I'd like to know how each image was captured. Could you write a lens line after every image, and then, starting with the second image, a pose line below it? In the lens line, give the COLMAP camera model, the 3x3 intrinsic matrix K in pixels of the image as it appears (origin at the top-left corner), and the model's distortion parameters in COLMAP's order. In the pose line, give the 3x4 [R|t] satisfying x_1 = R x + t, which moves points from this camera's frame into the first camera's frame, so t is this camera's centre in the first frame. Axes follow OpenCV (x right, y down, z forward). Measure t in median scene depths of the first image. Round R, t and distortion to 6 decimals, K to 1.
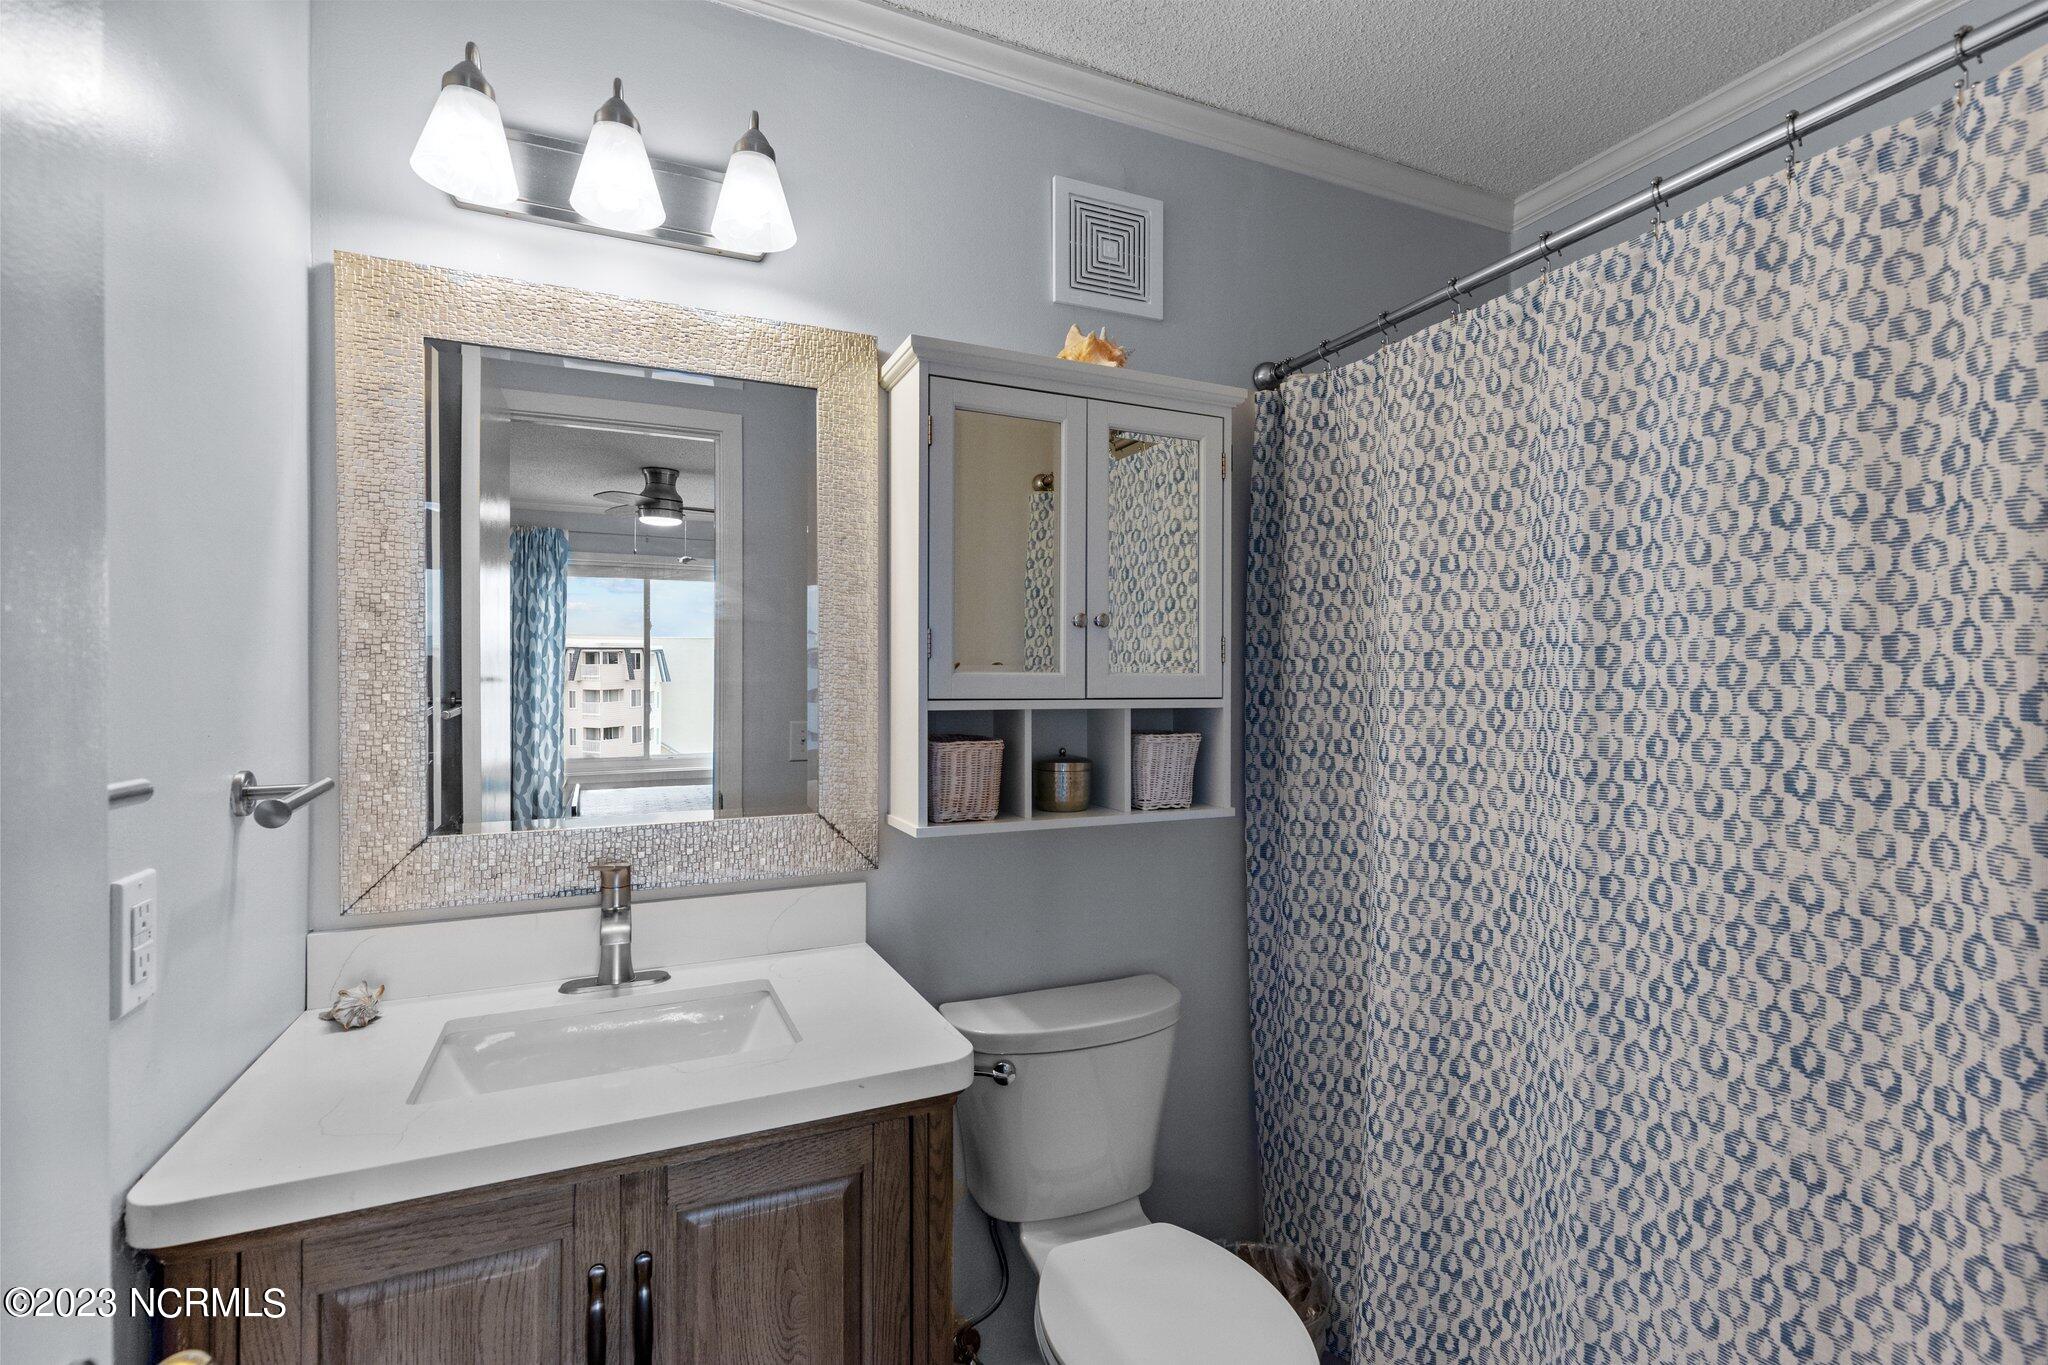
lens RADIAL K [[942.2, 0, 1019.0], [0, 942.2, 682.1], [0, 0, 1]] dist [-0.000413, -0.000024]
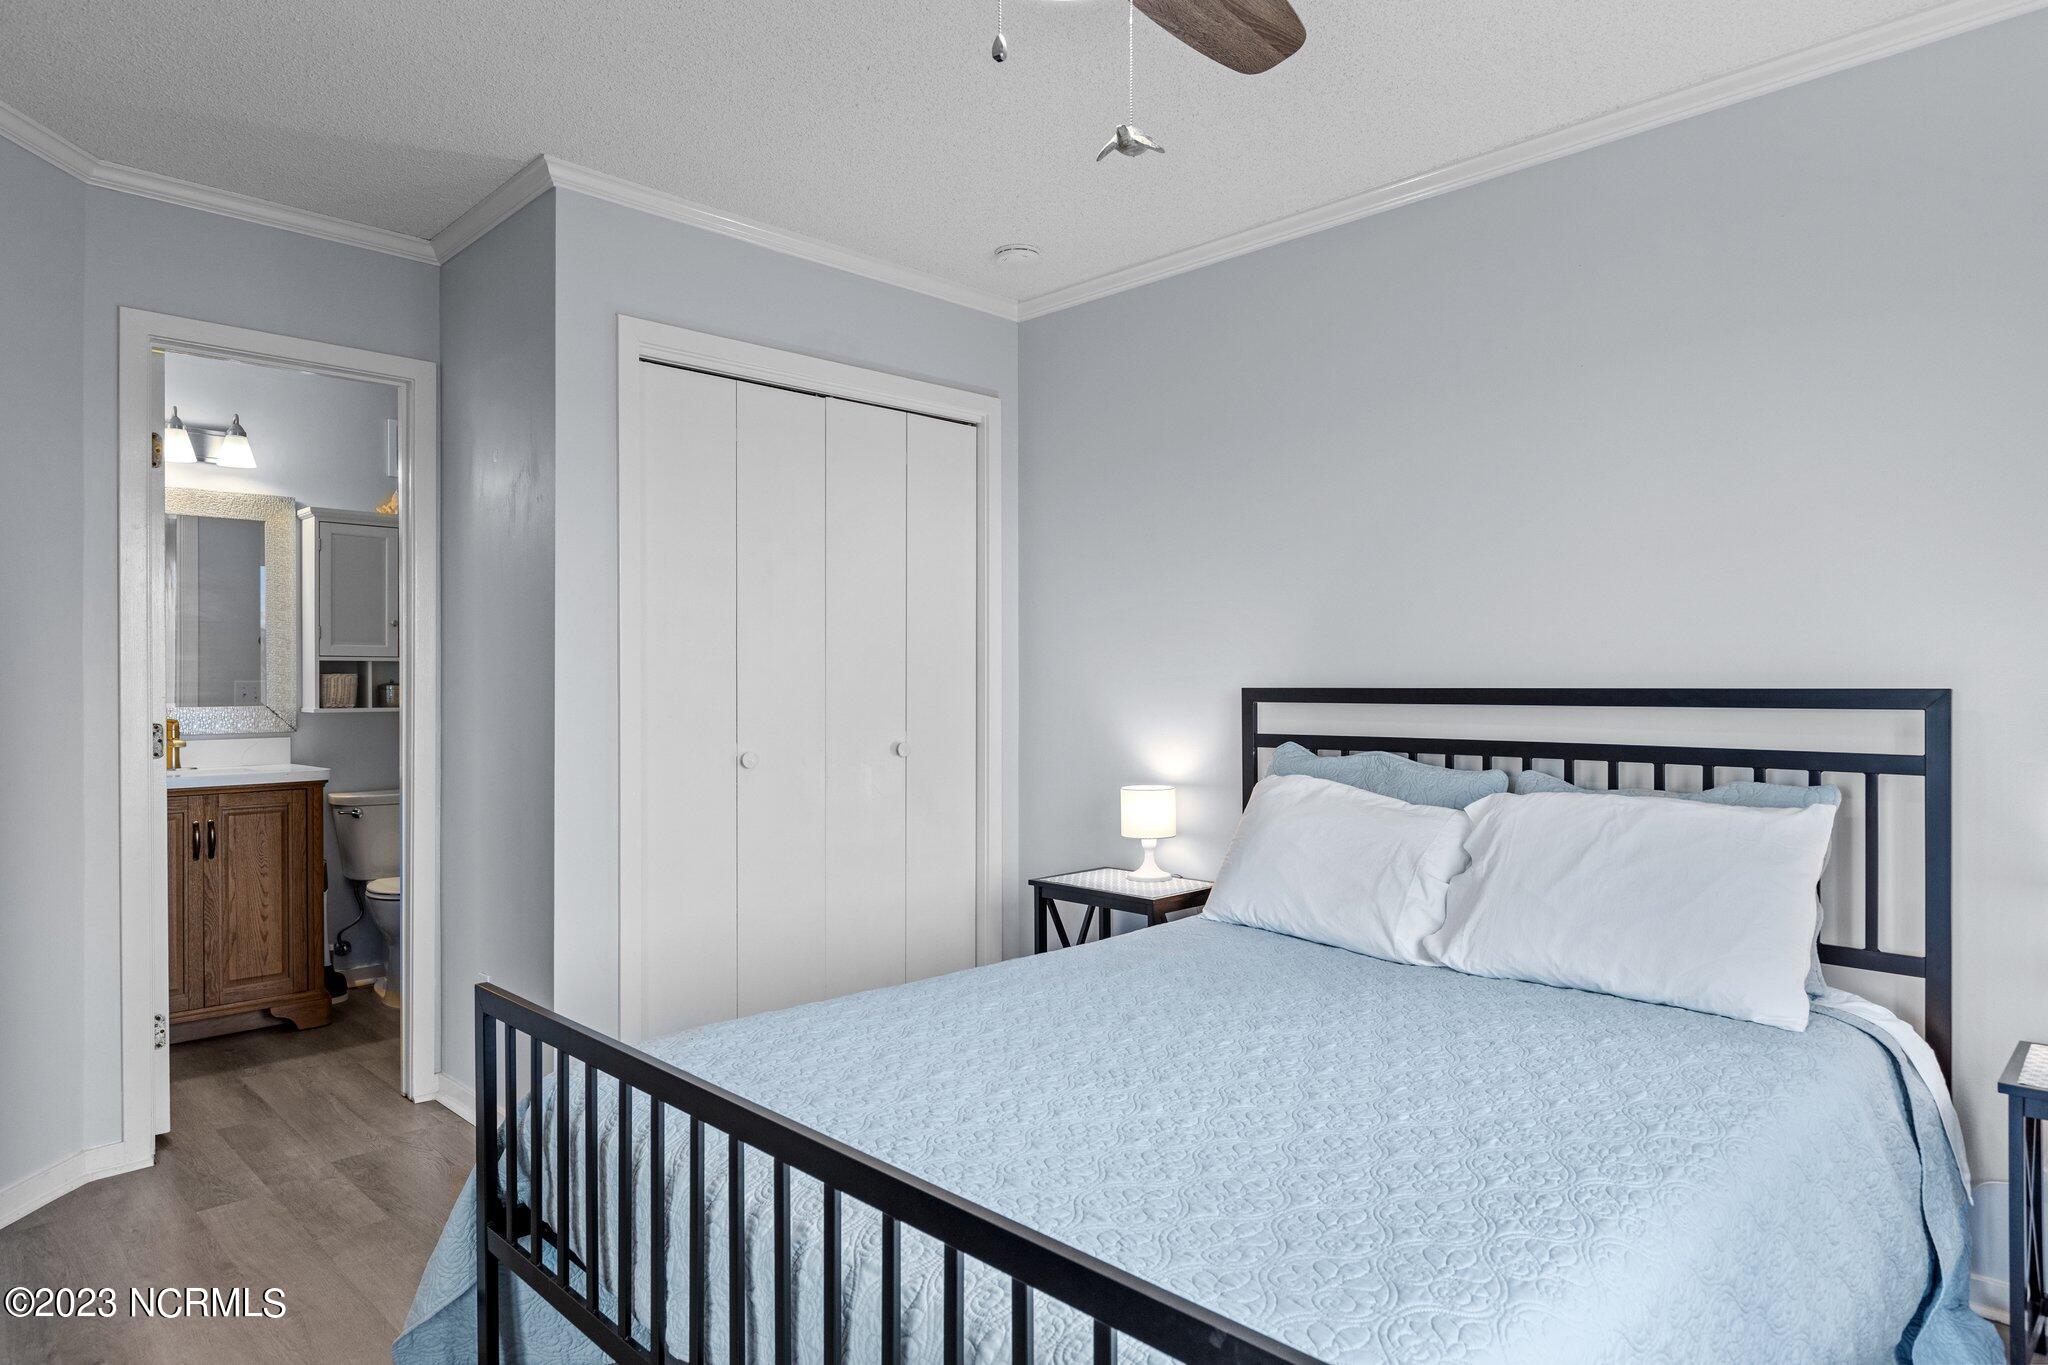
lens RADIAL K [[1262.4, 0, 1023.0], [0, 1262.4, 688.9], [0, 0, 1]] dist [0.004254, -0.002889]
pose [[0.937615, -0.002309, 0.347667, 0.451042], [-0.000753, 0.999962, 0.008673, 0.071411], [-0.347674, -0.008394, 0.937578, -2.564987]]
